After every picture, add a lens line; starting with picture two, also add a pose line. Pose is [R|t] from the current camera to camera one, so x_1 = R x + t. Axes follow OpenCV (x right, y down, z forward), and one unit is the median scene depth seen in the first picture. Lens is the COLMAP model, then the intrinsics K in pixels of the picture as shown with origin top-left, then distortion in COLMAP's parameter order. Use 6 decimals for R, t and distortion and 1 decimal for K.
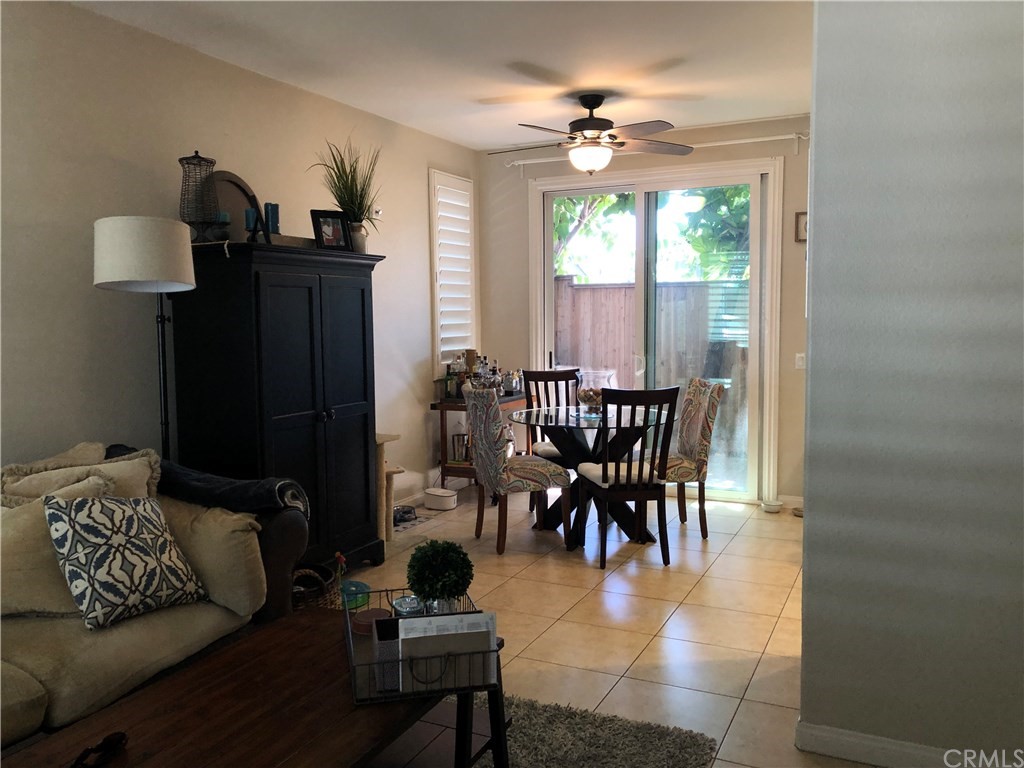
lens RADIAL K [[835.6, 0, 500.2], [0, 835.6, 392.9], [0, 0, 1]] dist [0.052957, -0.051729]
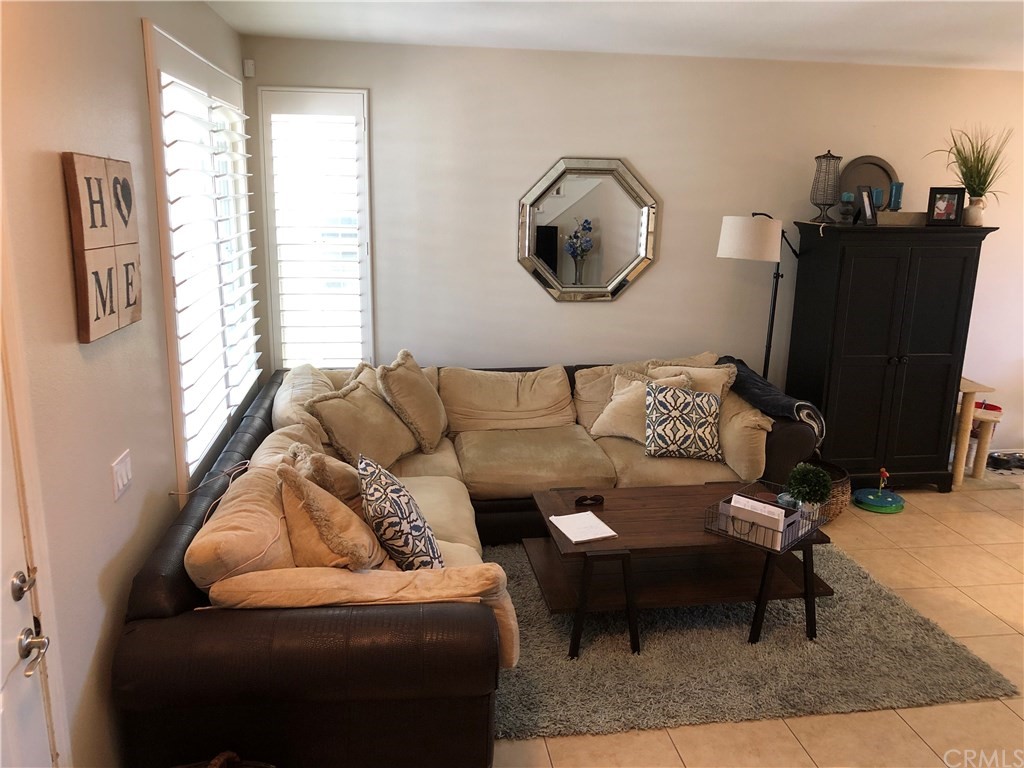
lens RADIAL K [[842.9, 0, 512.0], [0, 842.9, 384.0], [0, 0, 1]] dist [0.055067, -0.059399]
pose [[0.574491, 0.215677, -0.789584, 0.632120], [-0.105478, 0.976124, 0.189886, -0.160582], [0.811686, -0.025804, 0.583524, -0.268987]]
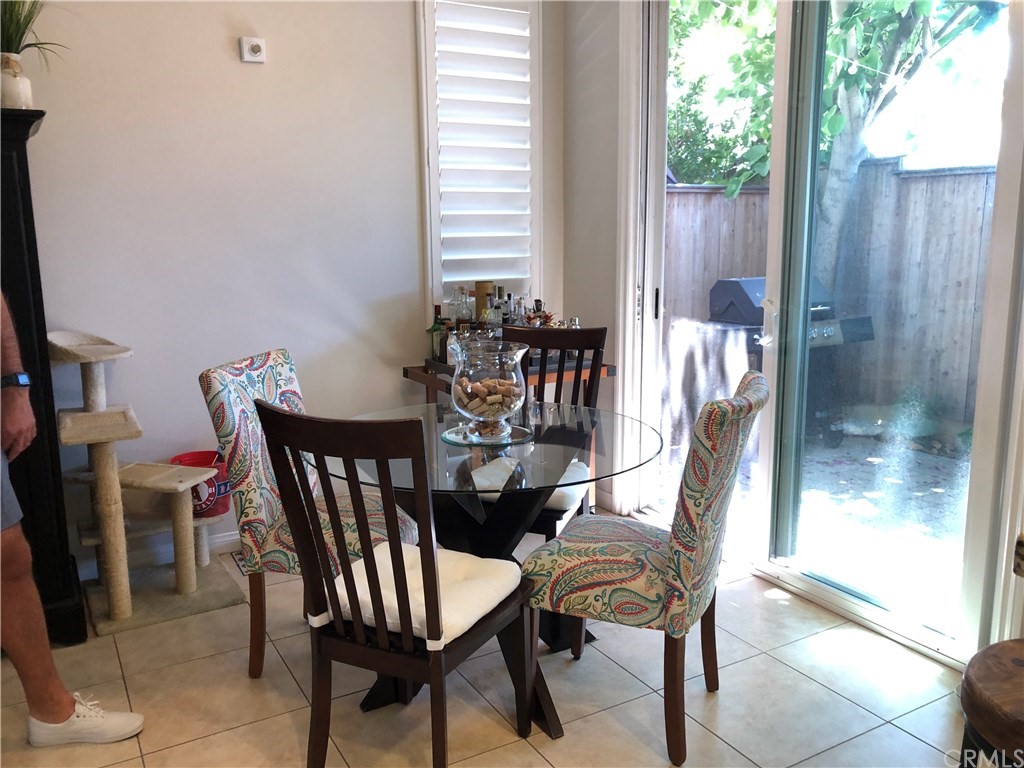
lens RADIAL K [[842.9, 0, 512.0], [0, 842.9, 384.0], [0, 0, 1]] dist [0.055067, -0.059399]
pose [[0.835657, 0.100501, -0.539978, 0.640387], [-0.050435, 0.993004, 0.106766, -0.091177], [0.546930, -0.061986, 0.834880, 1.032359]]
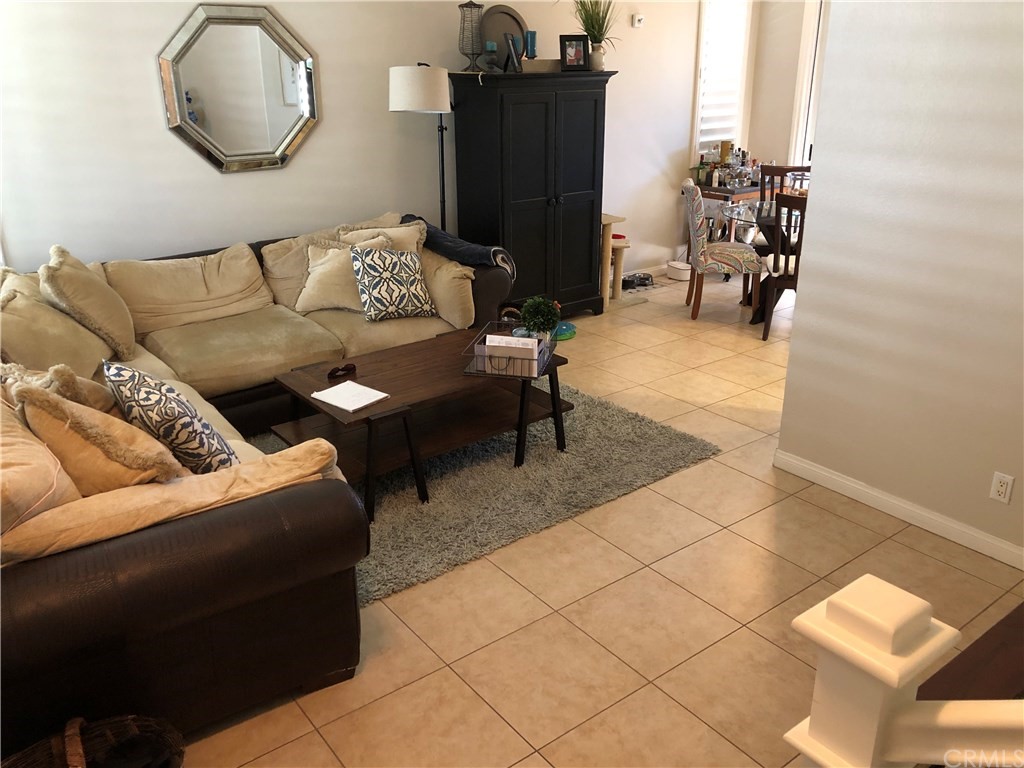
lens RADIAL K [[842.9, 0, 512.0], [0, 842.9, 384.0], [0, 0, 1]] dist [0.055067, -0.059399]
pose [[0.898318, 0.162544, -0.408171, 0.461104], [-0.044705, 0.958040, 0.283128, -0.101367], [0.437065, -0.236092, 0.867891, -0.401633]]
